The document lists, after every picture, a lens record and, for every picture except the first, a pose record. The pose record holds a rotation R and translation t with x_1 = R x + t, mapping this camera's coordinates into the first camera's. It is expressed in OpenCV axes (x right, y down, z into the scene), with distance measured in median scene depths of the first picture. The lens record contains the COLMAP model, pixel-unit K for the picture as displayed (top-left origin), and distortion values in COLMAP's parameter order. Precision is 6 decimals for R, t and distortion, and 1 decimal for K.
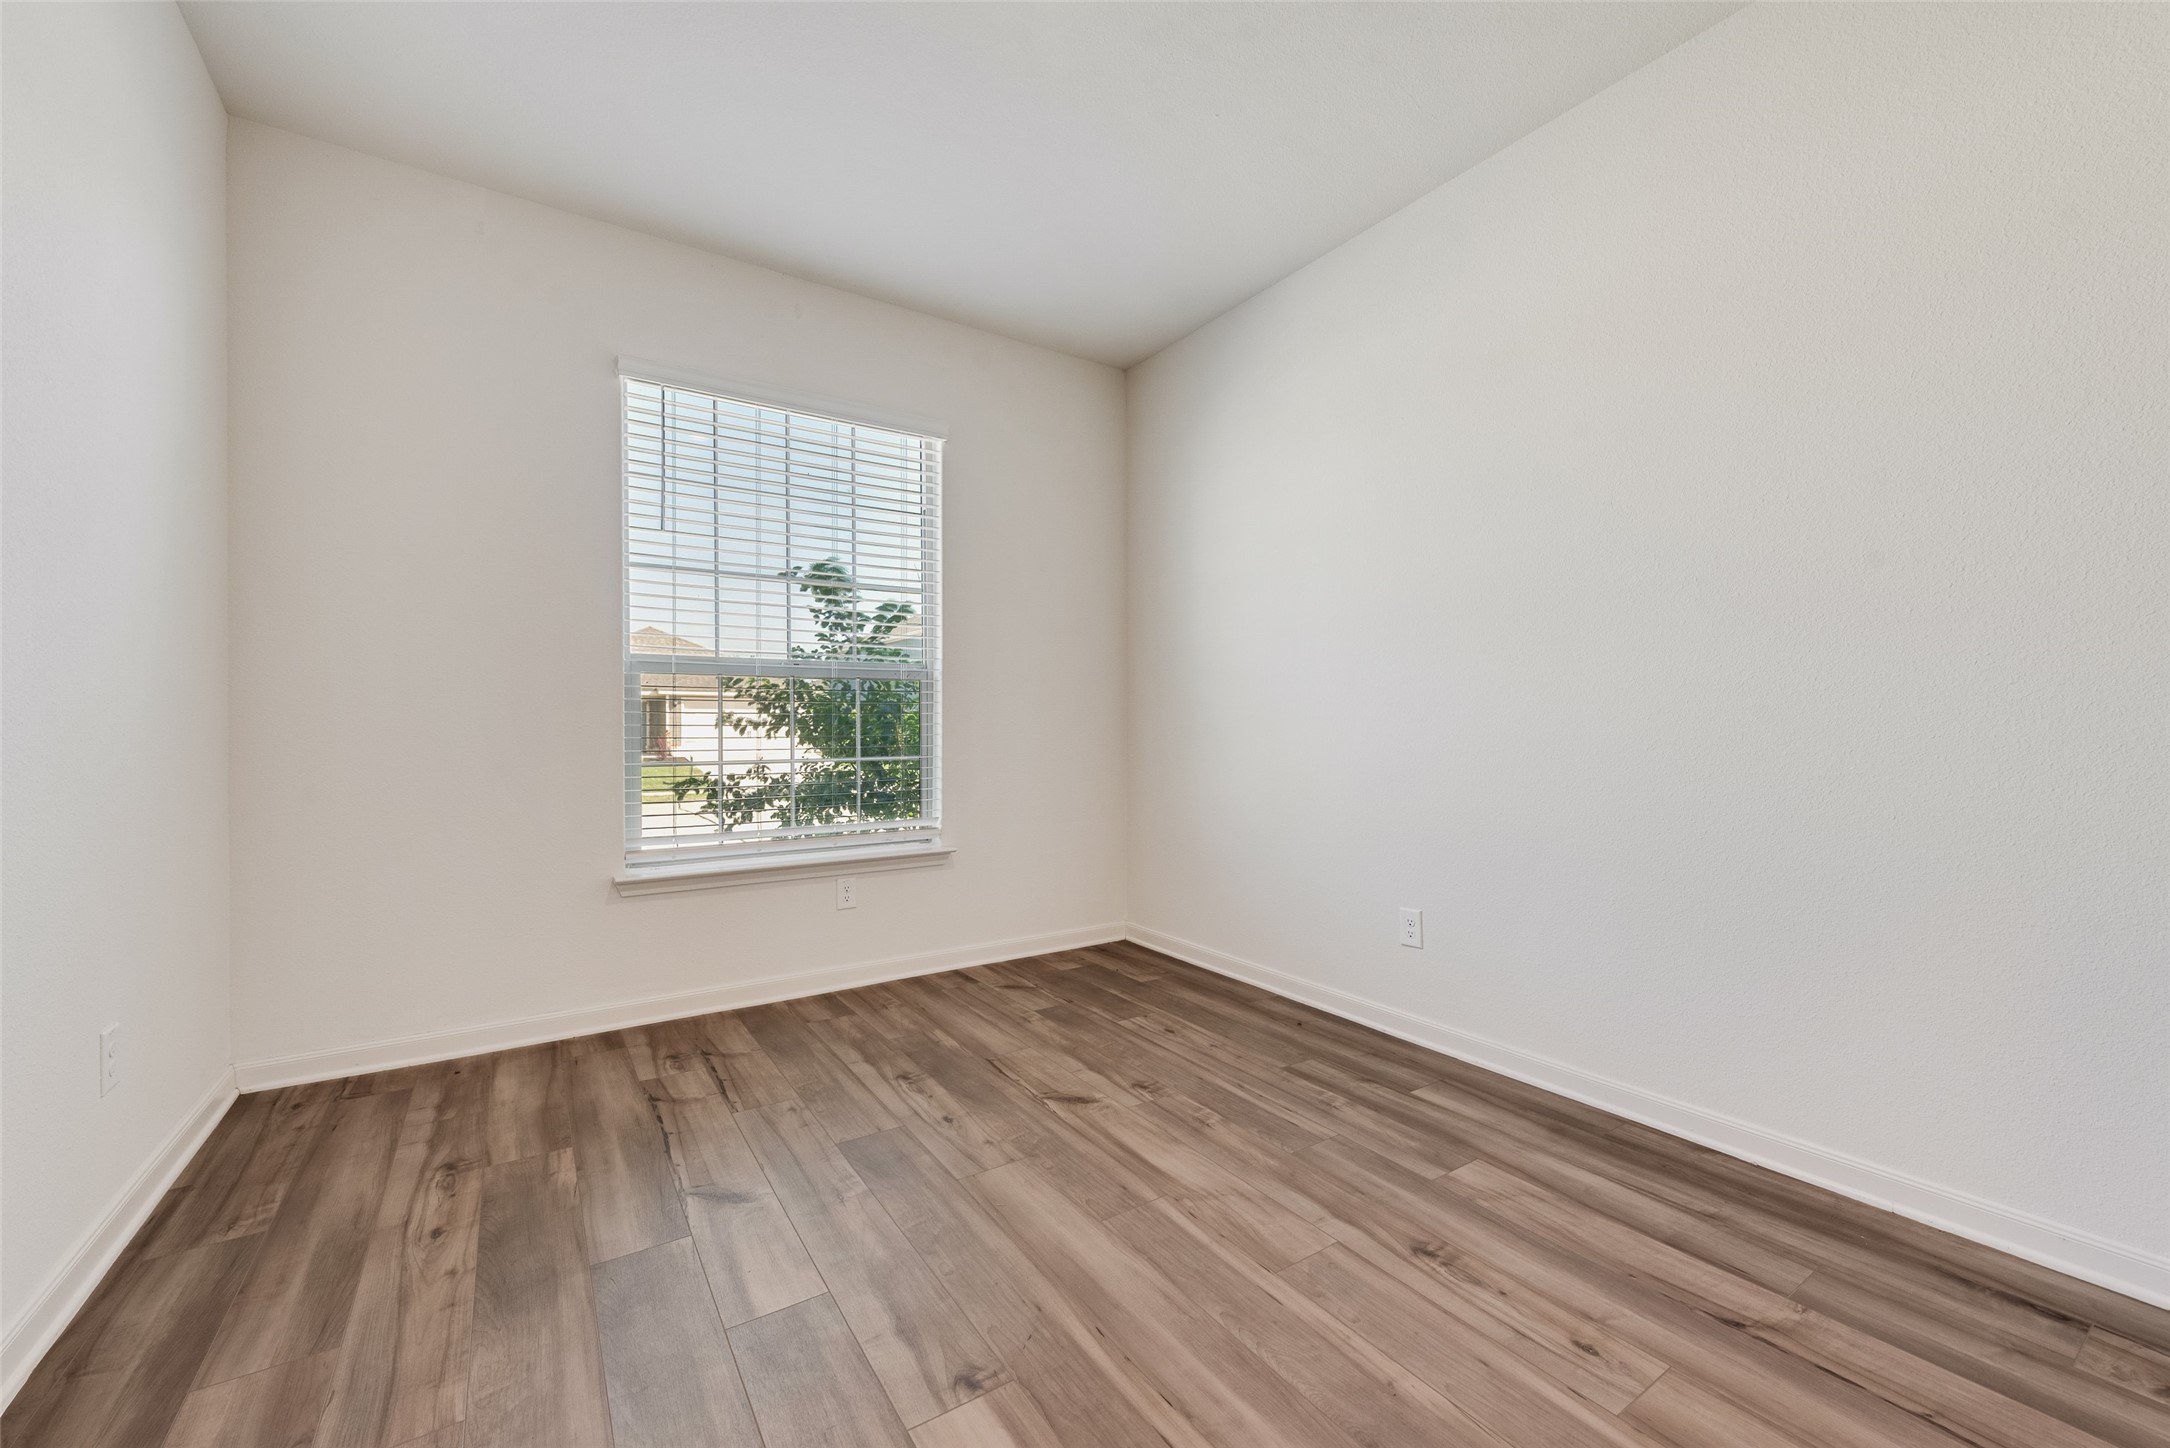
lens RADIAL K [[843.6, 0, 1075.1], [0, 843.6, 735.5], [0, 0, 1]] dist [0.000581, -0.000035]
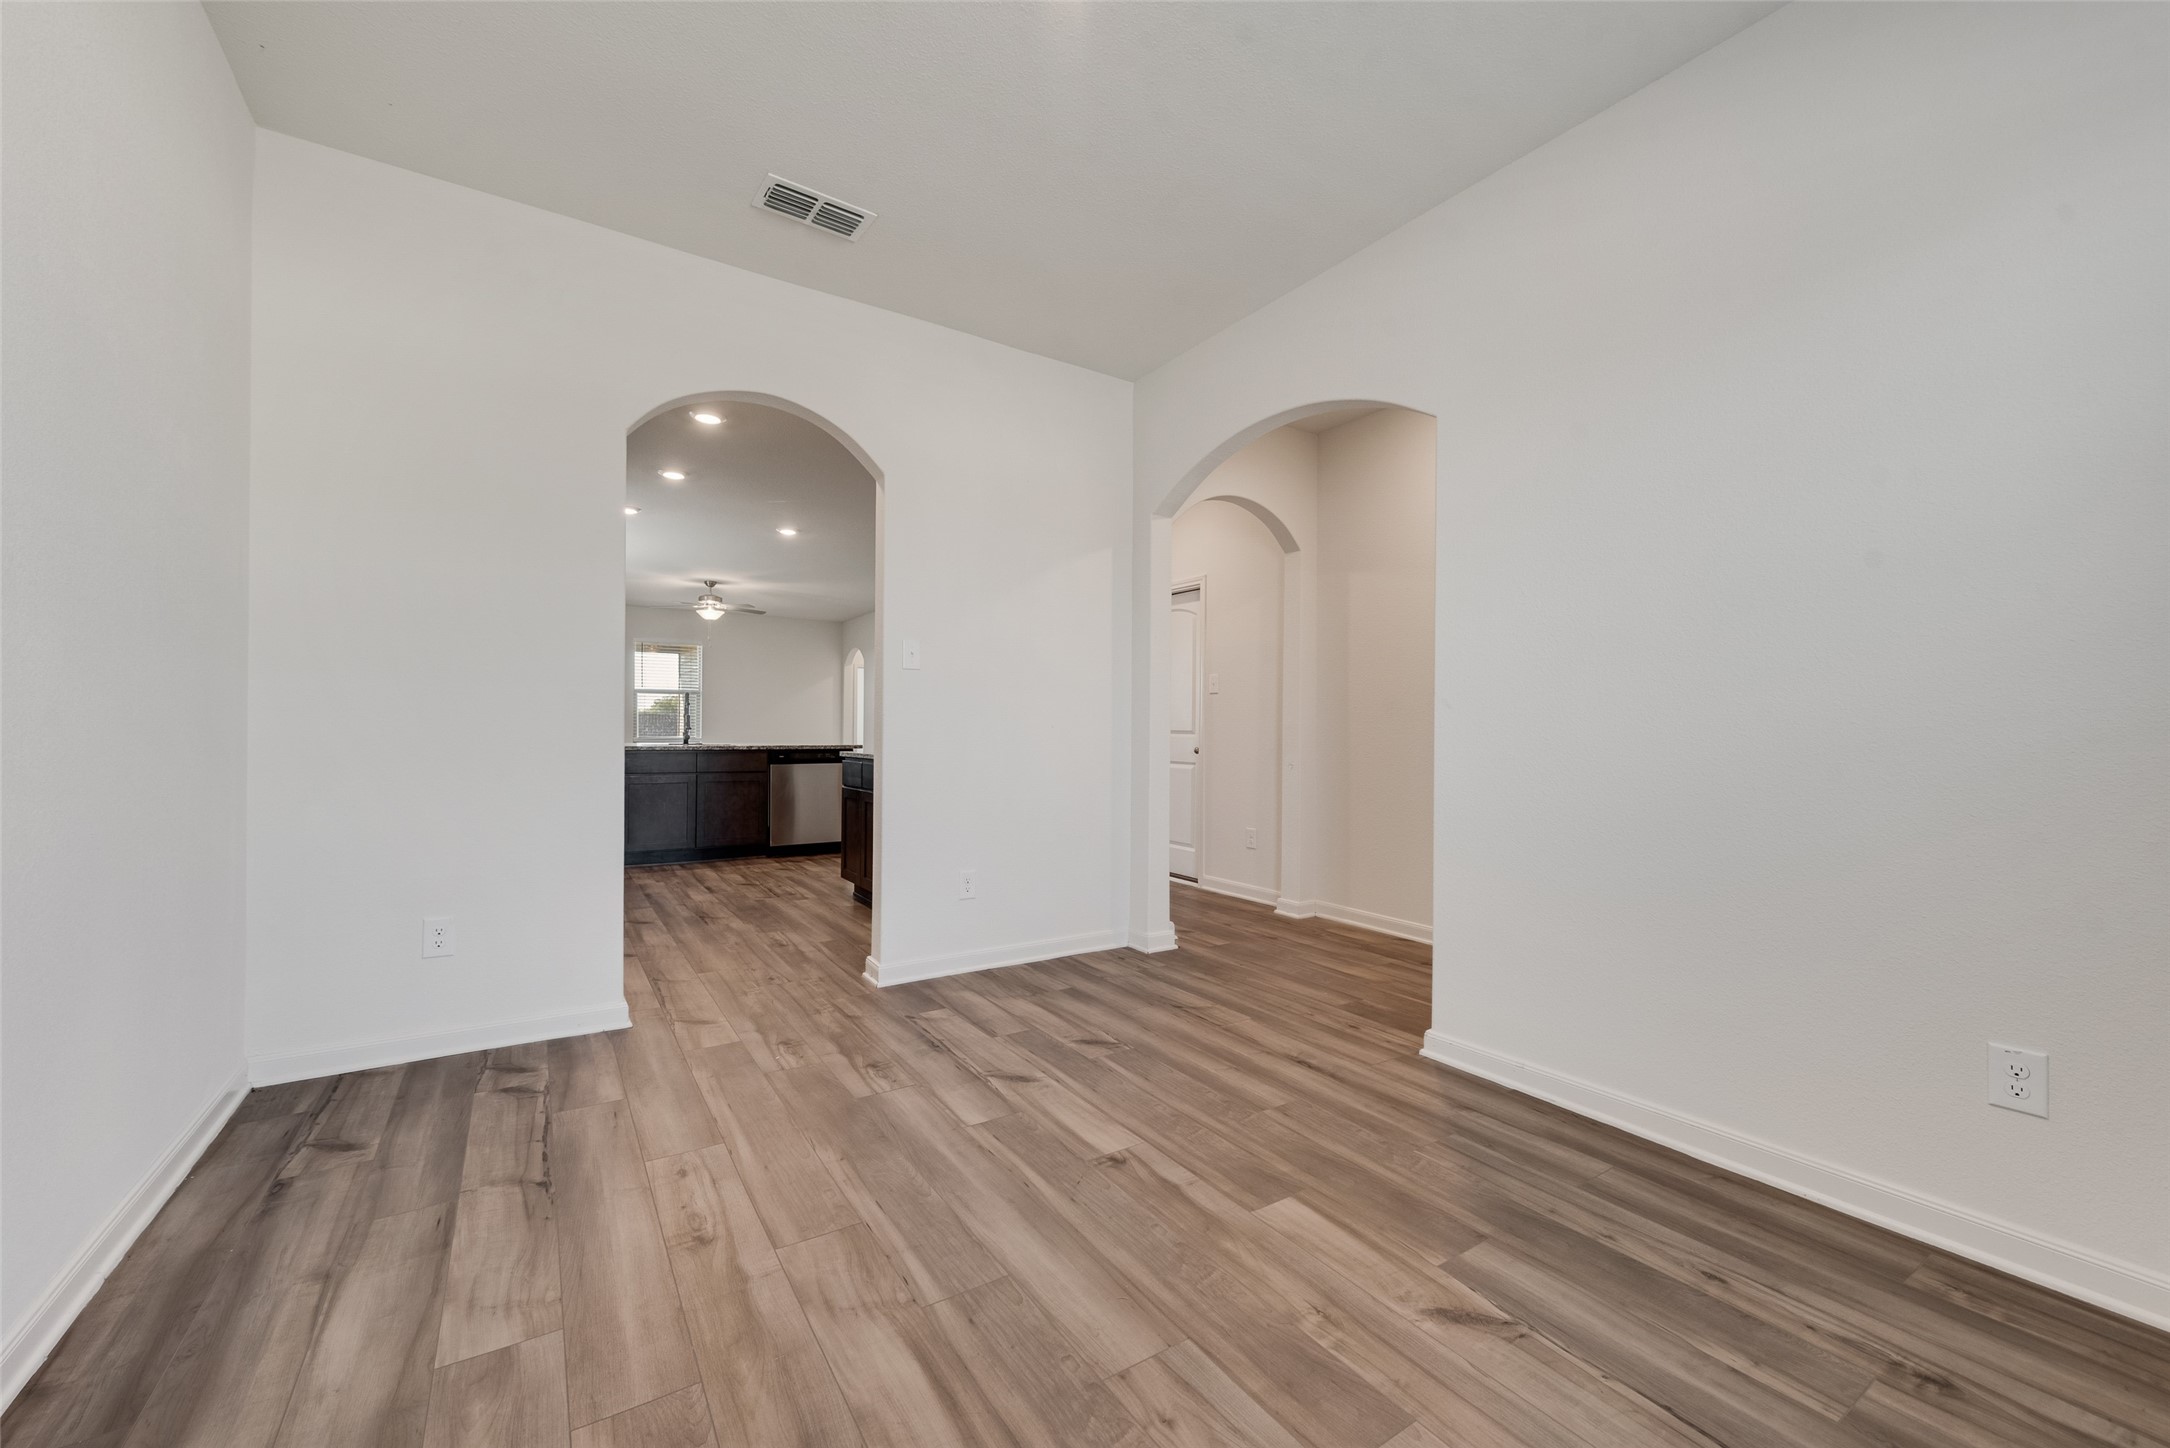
lens RADIAL K [[843.6, 0, 1075.1], [0, 843.6, 735.5], [0, 0, 1]] dist [0.000581, -0.000035]
pose [[-0.999905, -0.009573, 0.009962, -0.041846], [-0.009428, 0.999850, 0.014553, -0.021953], [-0.010100, 0.014458, -0.999844, 1.801961]]
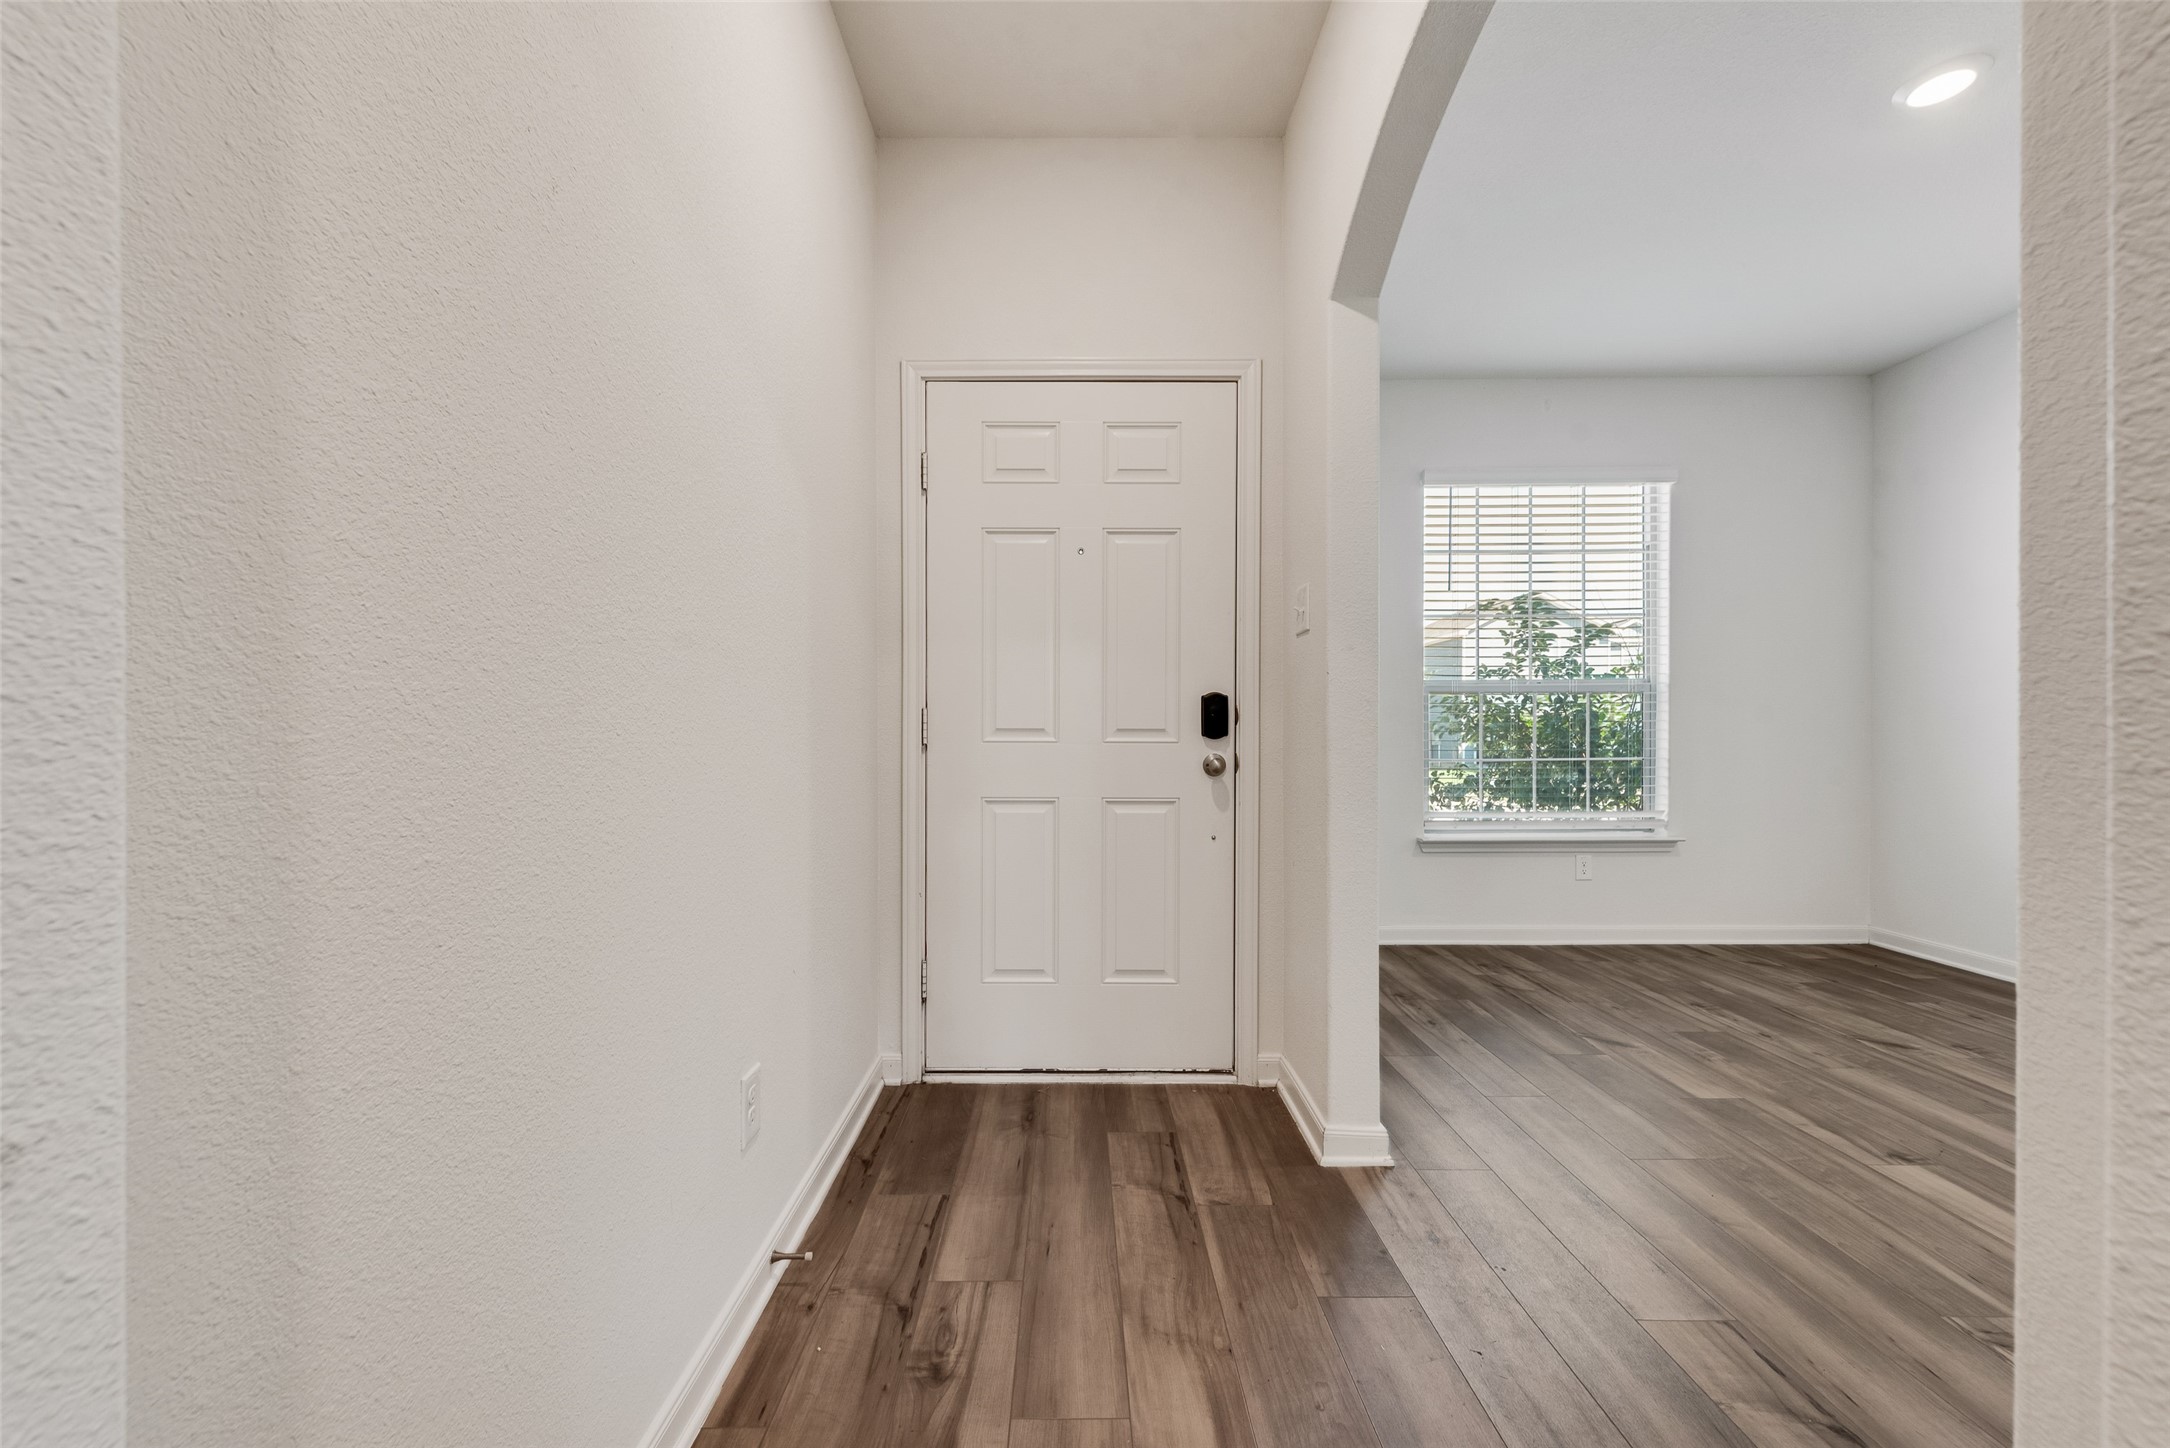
lens RADIAL K [[843.6, 0, 1075.1], [0, 843.6, 735.5], [0, 0, 1]] dist [0.000581, -0.000035]
pose [[0.832753, 0.003065, -0.553636, -0.378779], [-0.006144, 0.999974, -0.003706, 0.006744], [0.553610, 0.006488, 0.832750, -0.802184]]
